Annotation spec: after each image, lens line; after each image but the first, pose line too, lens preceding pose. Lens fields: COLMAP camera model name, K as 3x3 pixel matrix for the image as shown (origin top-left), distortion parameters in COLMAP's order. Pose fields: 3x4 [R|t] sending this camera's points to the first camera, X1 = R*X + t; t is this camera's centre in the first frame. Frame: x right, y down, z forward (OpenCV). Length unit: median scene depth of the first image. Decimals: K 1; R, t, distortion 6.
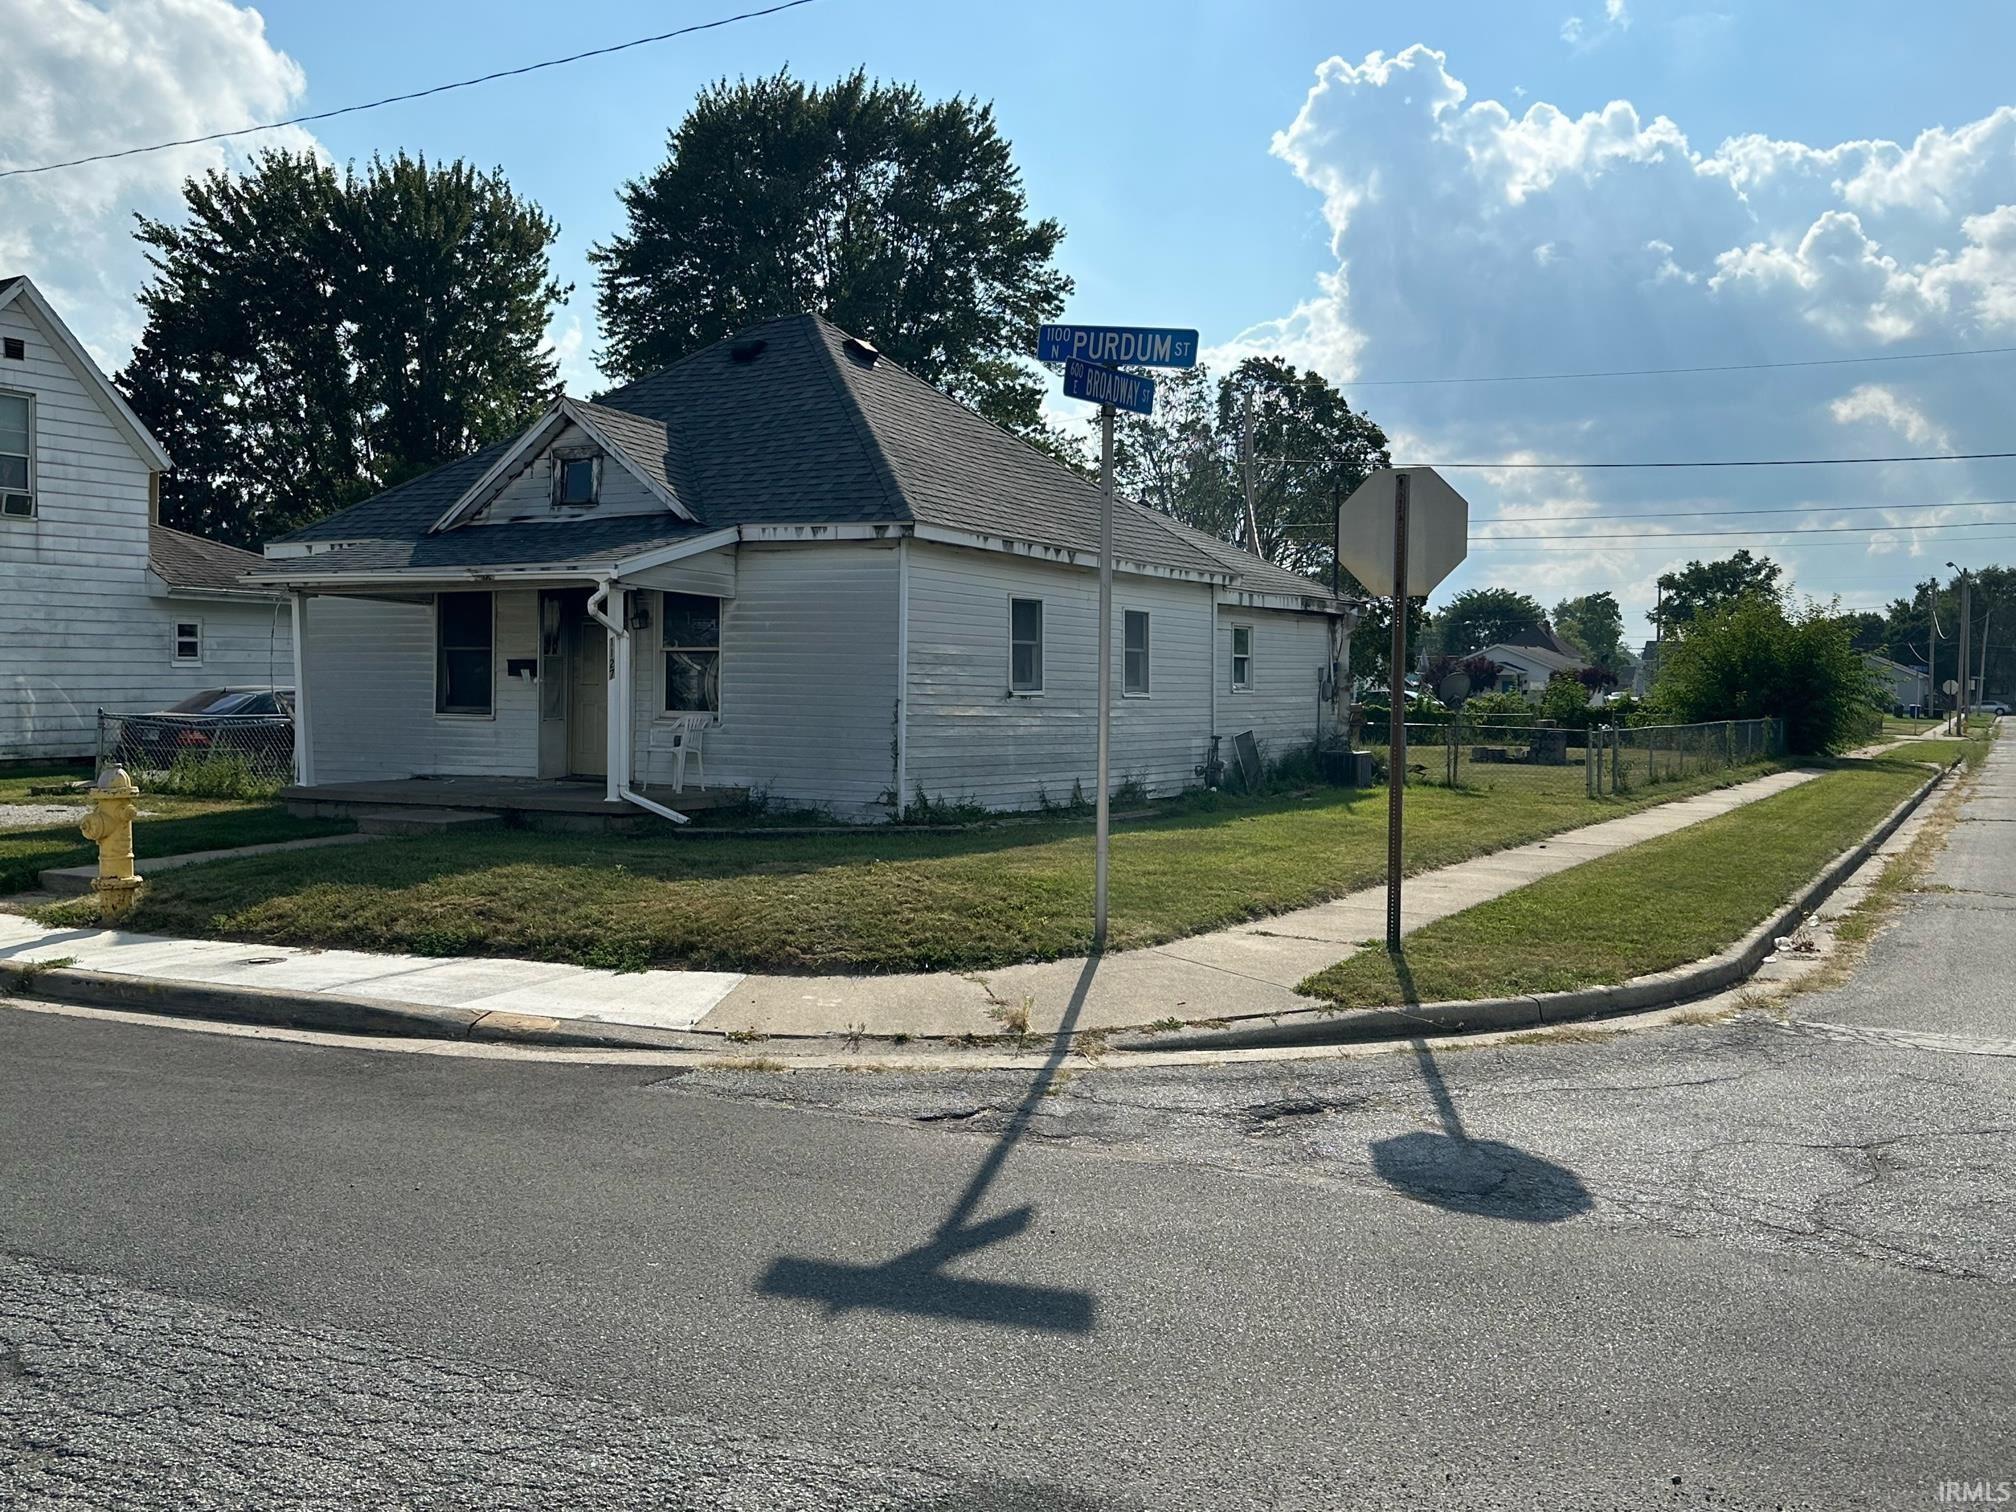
lens RADIAL K [[1881.5, 0, 1009.7], [0, 1881.5, 765.0], [0, 0, 1]] dist [0.075193, 0.000000]
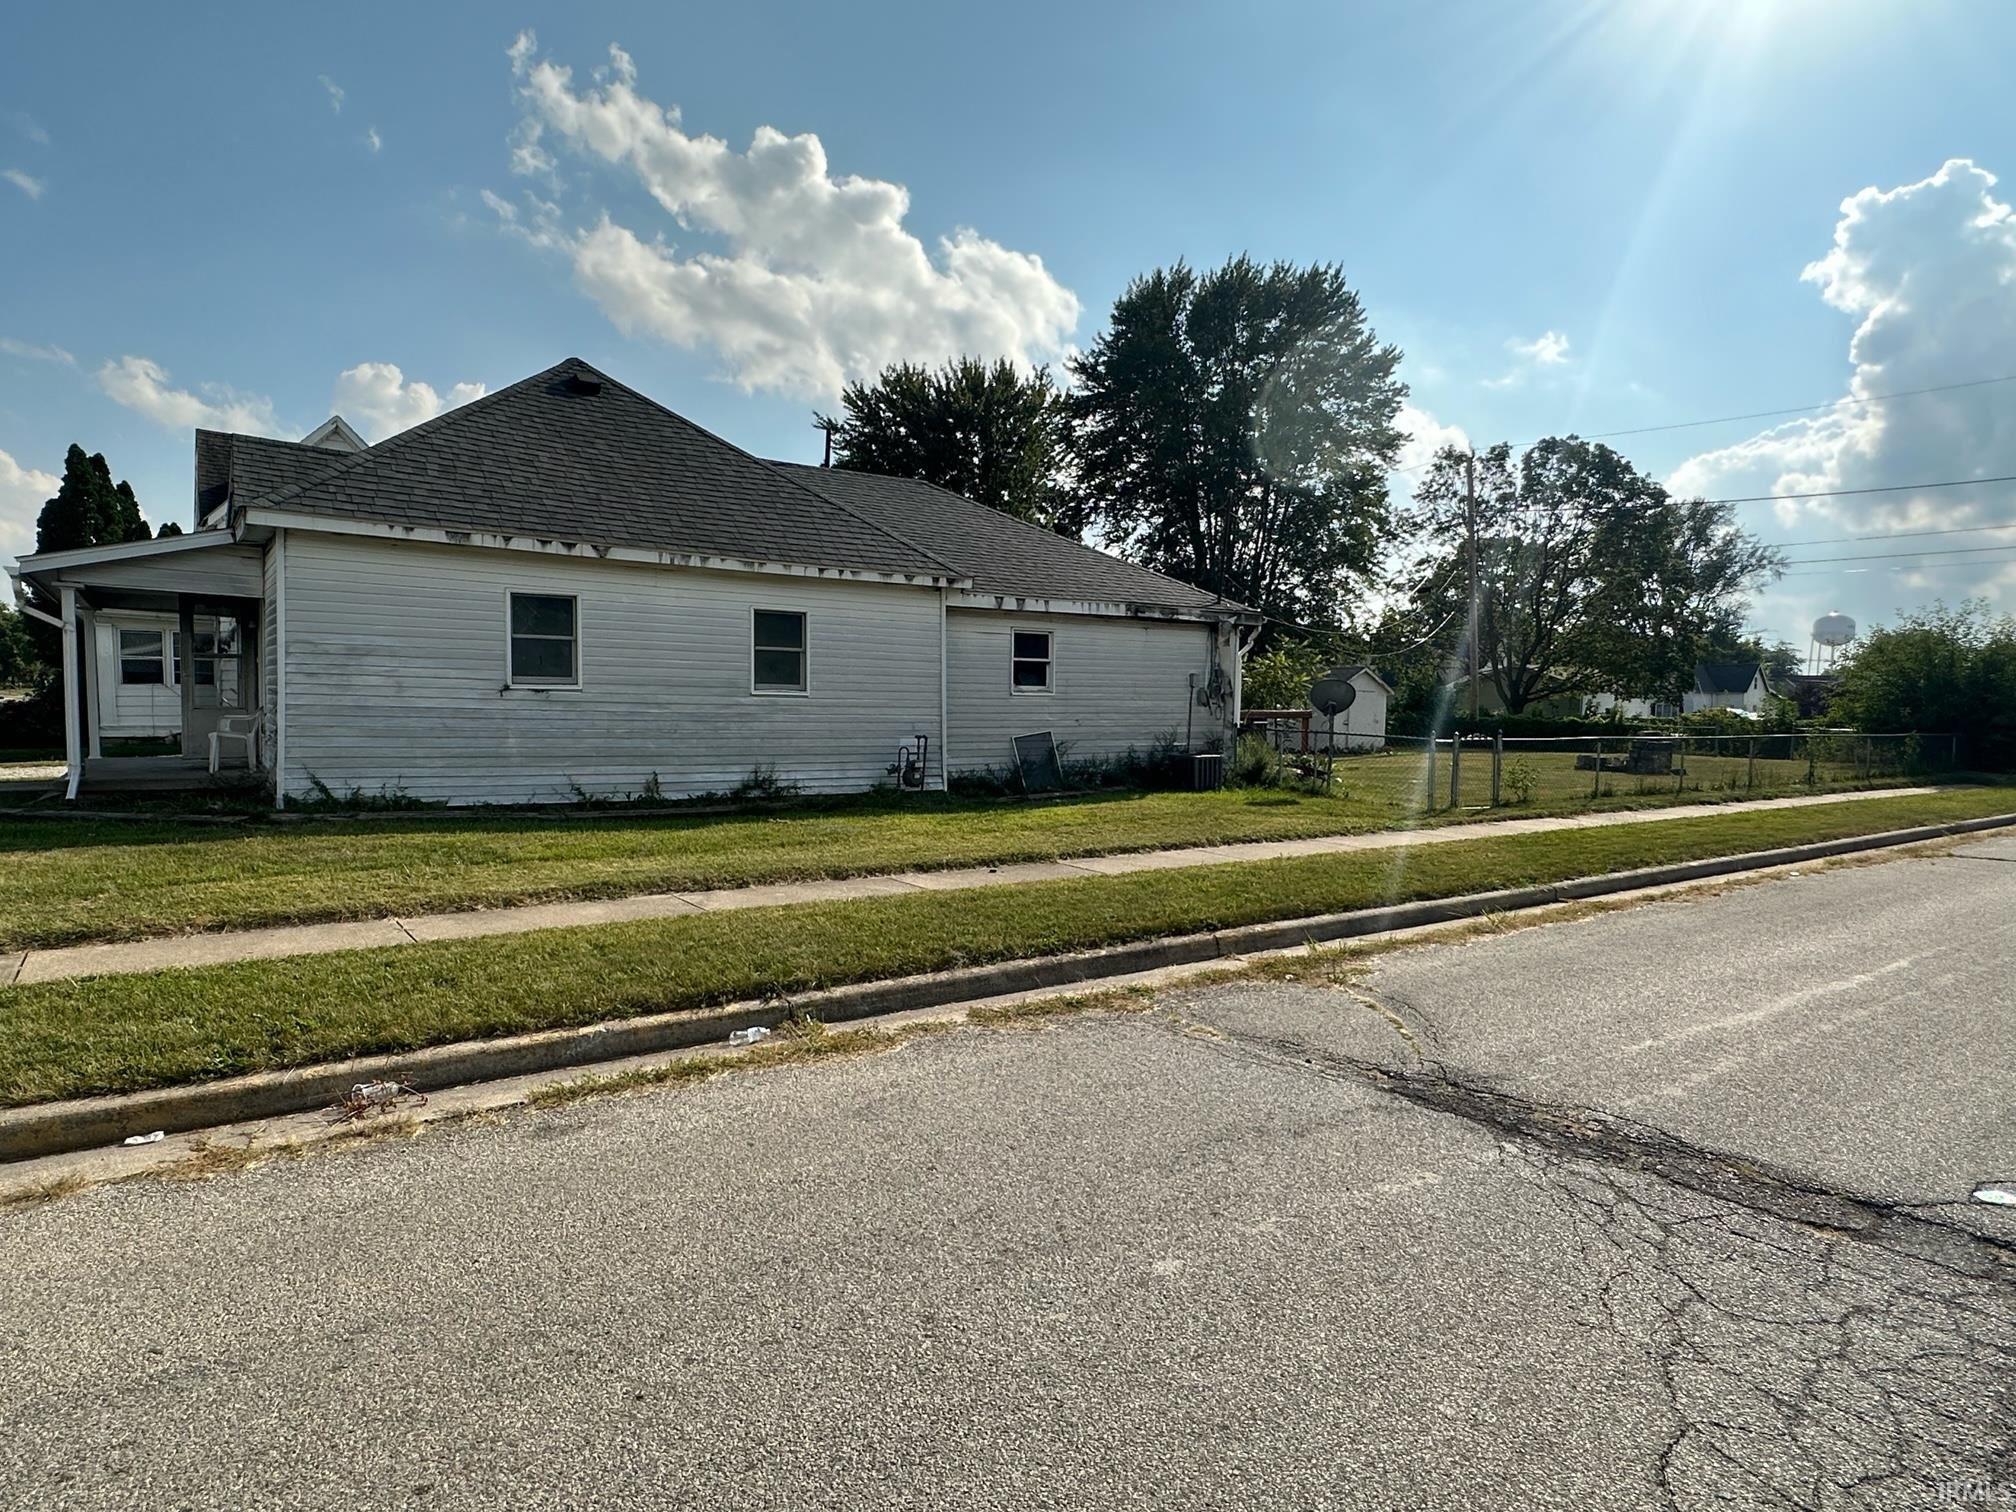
lens RADIAL K [[1196.5, 0, 1010.3], [0, 1196.5, 755.5], [0, 0, 1]] dist [0.005950, 0.000319]
pose [[0.909294, 0.024199, -0.415450, 0.451162], [-0.024286, 0.999692, 0.005075, -0.009600], [0.415445, 0.005475, 0.909602, 0.461550]]
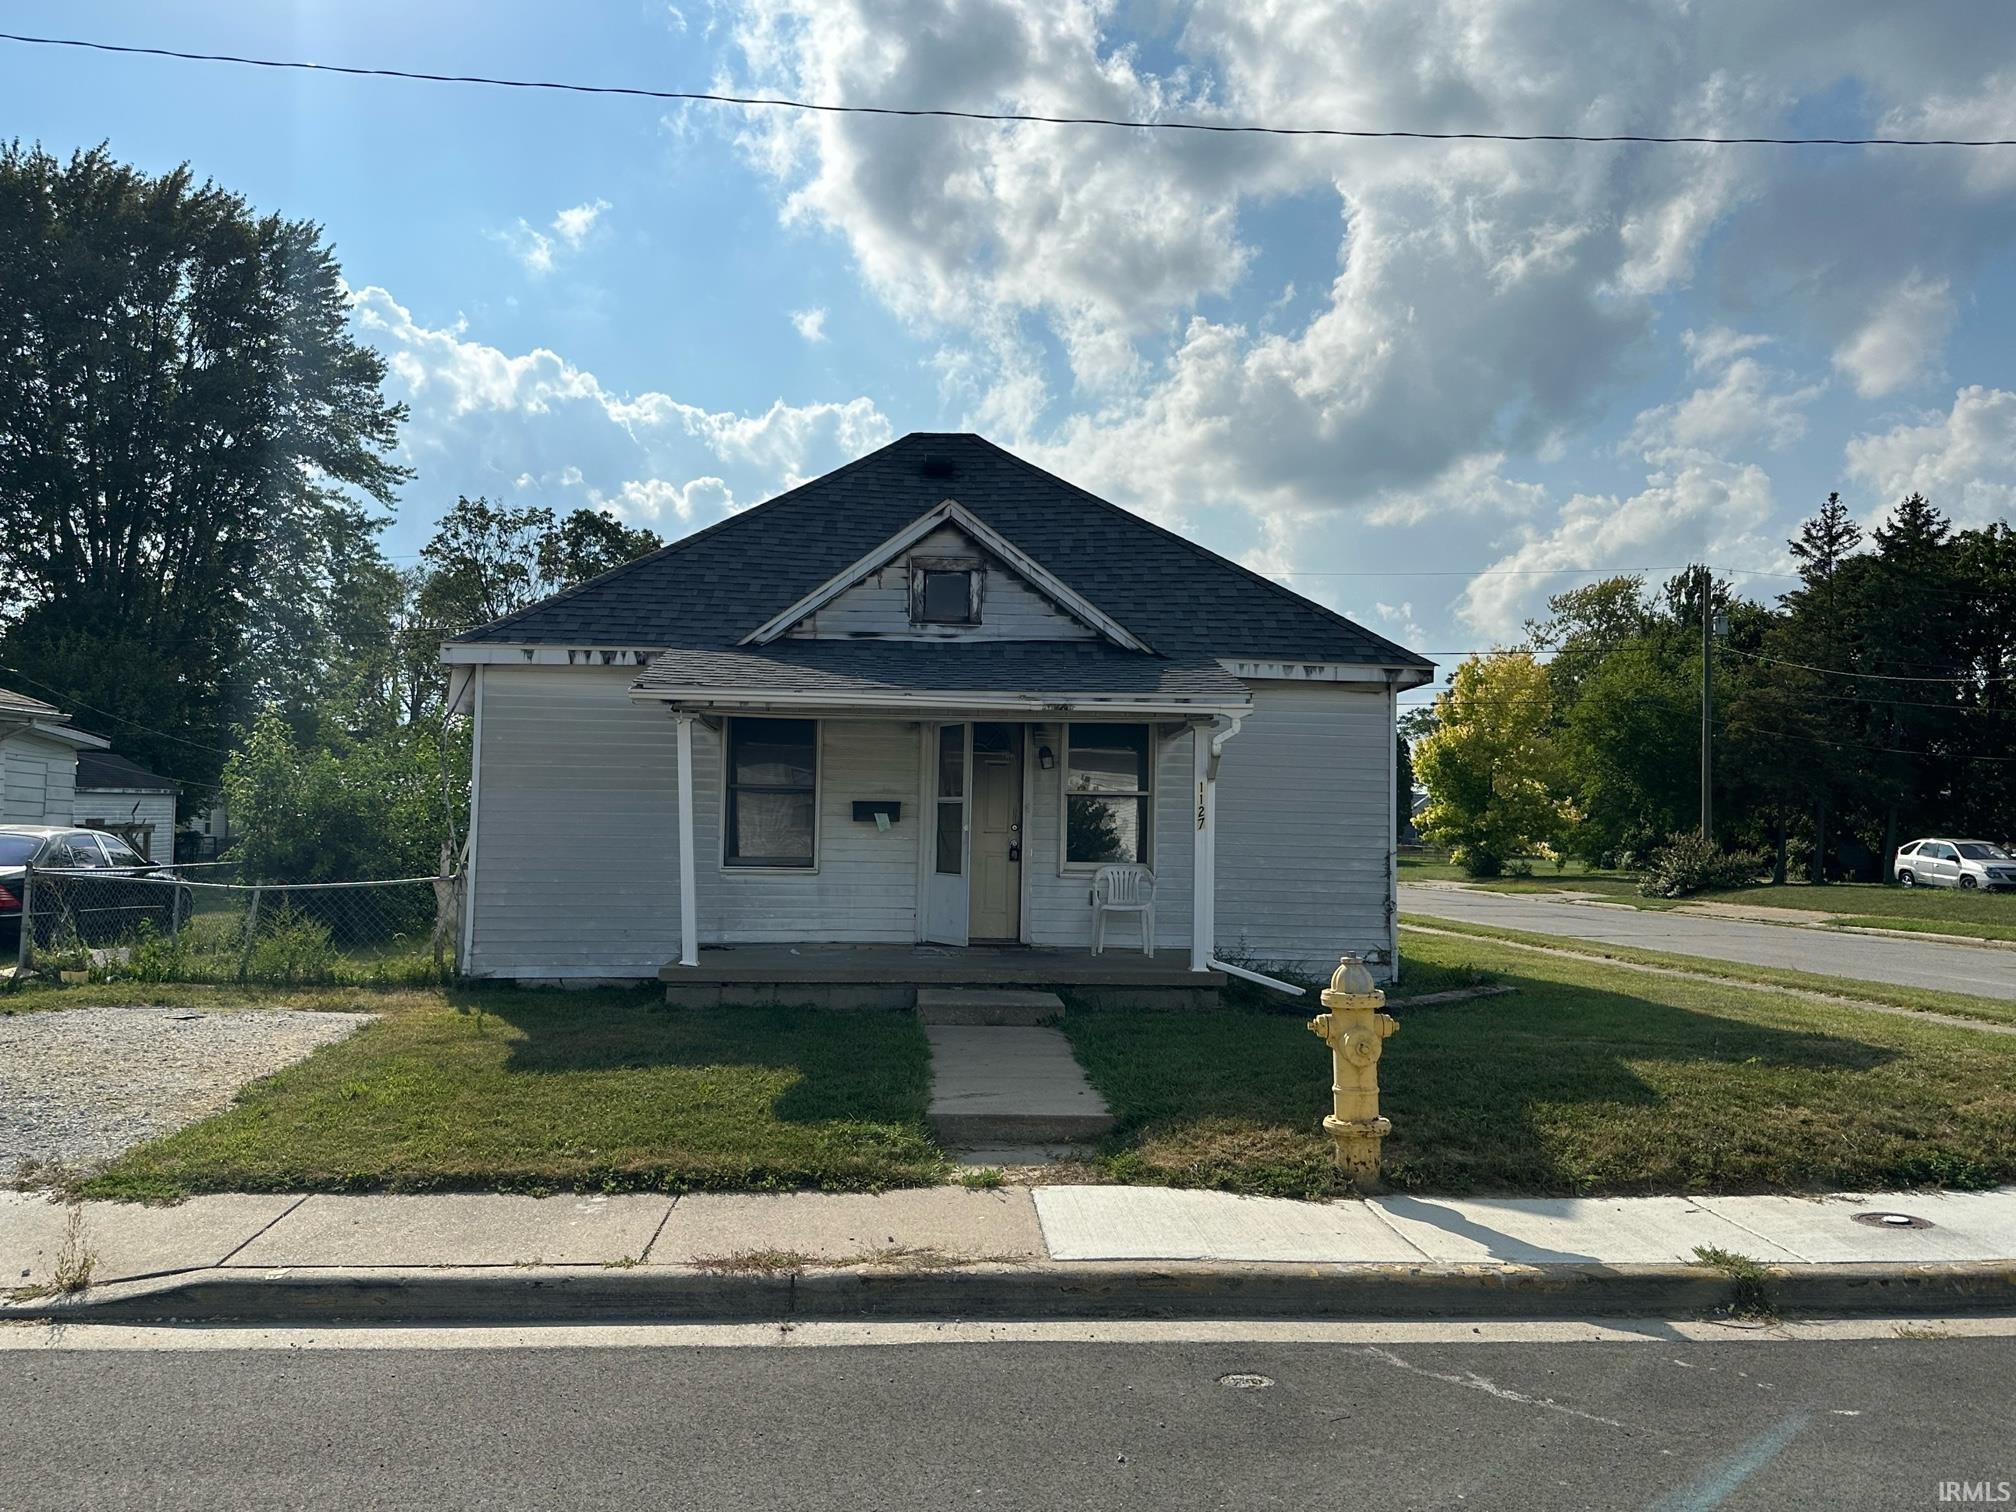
lens RADIAL K [[1668.1, 0, 1006.5], [0, 1668.1, 747.5], [0, 0, 1]] dist [0.034426, -0.001404]
pose [[0.850859, 0.029581, 0.524561, -0.509223], [0.013240, 0.996890, -0.077692, -0.018349], [-0.525228, 0.073050, 0.847821, 0.291797]]
